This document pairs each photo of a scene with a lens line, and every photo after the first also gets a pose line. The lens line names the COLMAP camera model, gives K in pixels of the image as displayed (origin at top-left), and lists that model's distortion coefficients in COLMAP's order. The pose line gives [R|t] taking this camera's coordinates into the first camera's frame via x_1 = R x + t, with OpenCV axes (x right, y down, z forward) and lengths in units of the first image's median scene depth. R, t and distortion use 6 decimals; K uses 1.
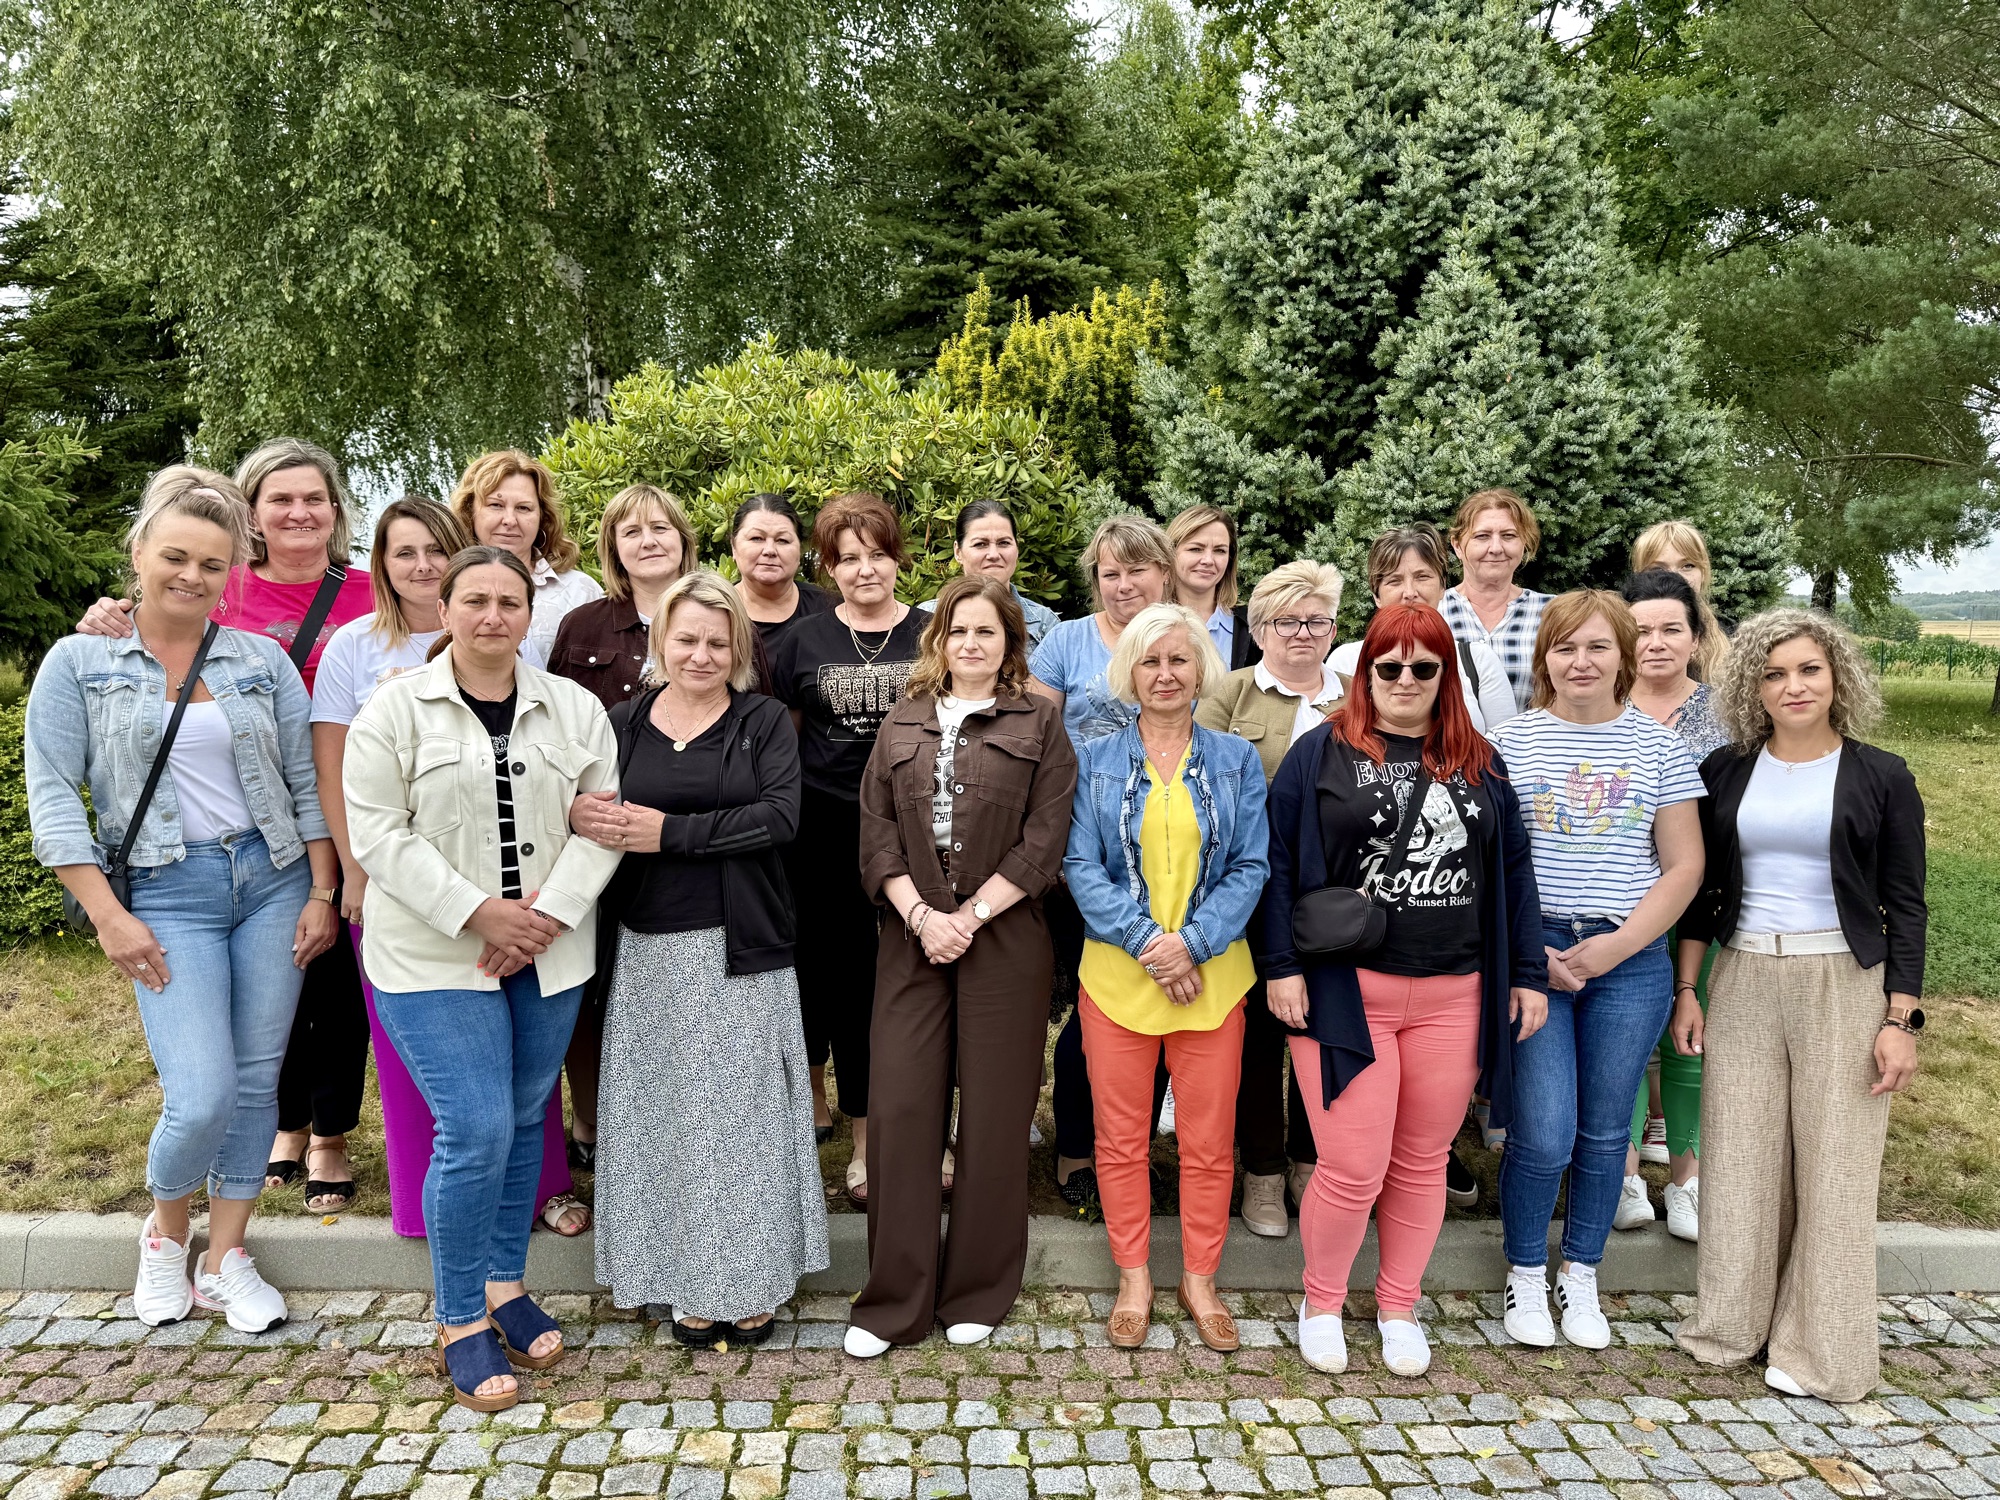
lens RADIAL K [[1367.3, 0, 982.3], [0, 1367.3, 751.2], [0, 0, 1]] dist [0.000837, -0.010312]
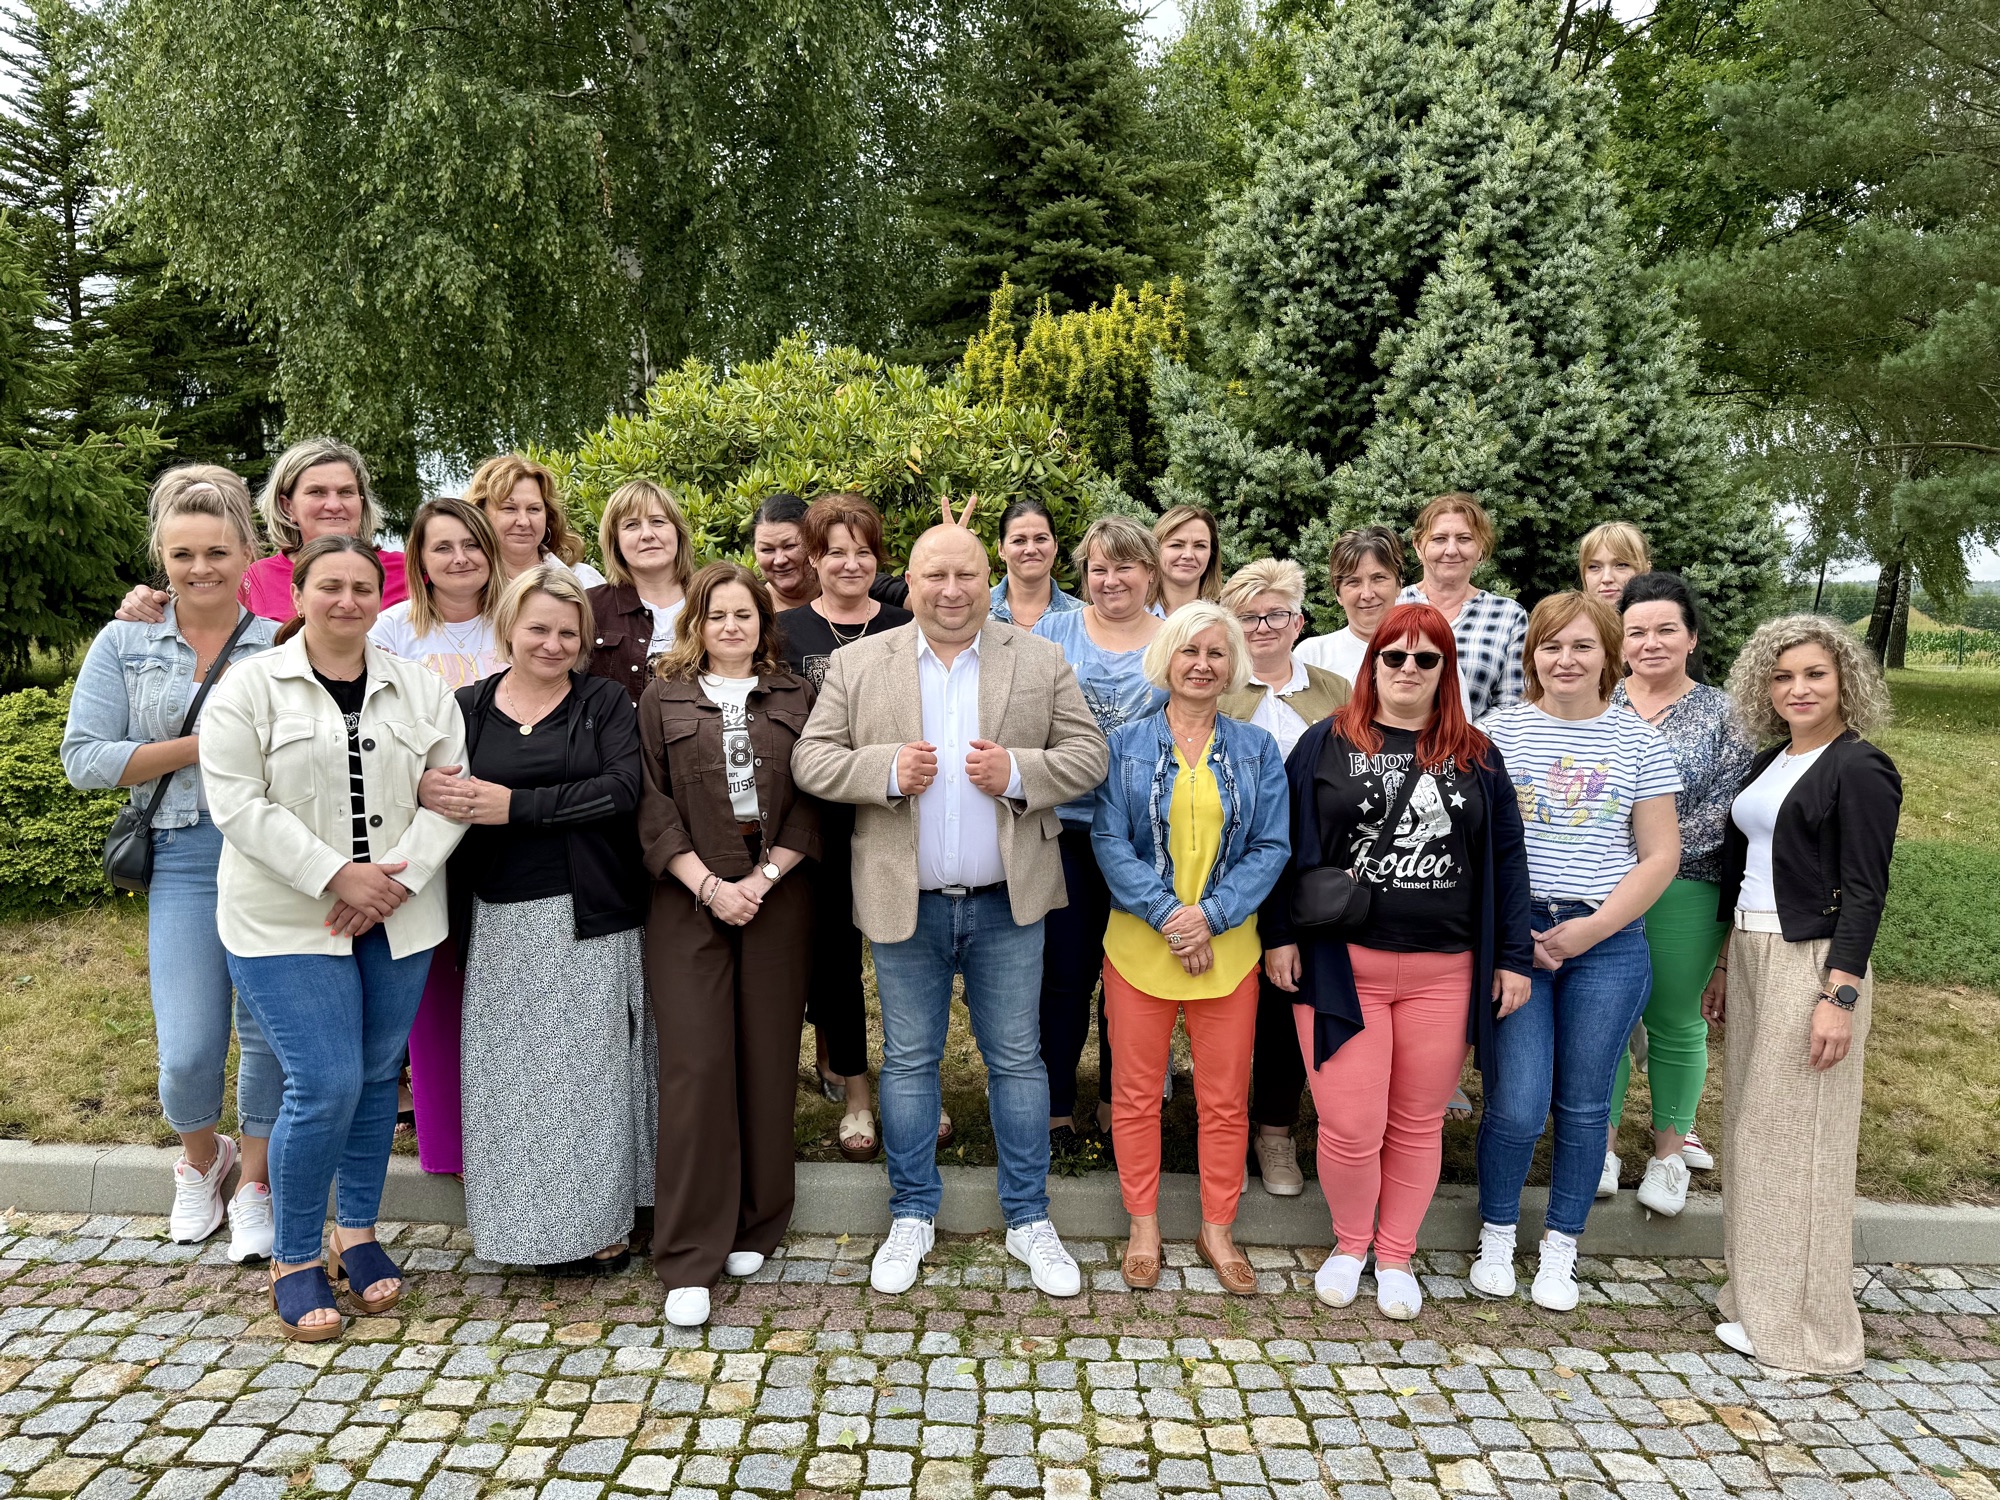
lens RADIAL K [[1436.1, 0, 1051.7], [0, 1436.1, 746.0], [0, 0, 1]] dist [-0.000089, -0.011131]
pose [[0.999200, 0.010704, -0.038535, 0.089513], [-0.010281, 0.999885, 0.011165, -0.004002], [0.038650, -0.010760, 0.999195, -0.097955]]
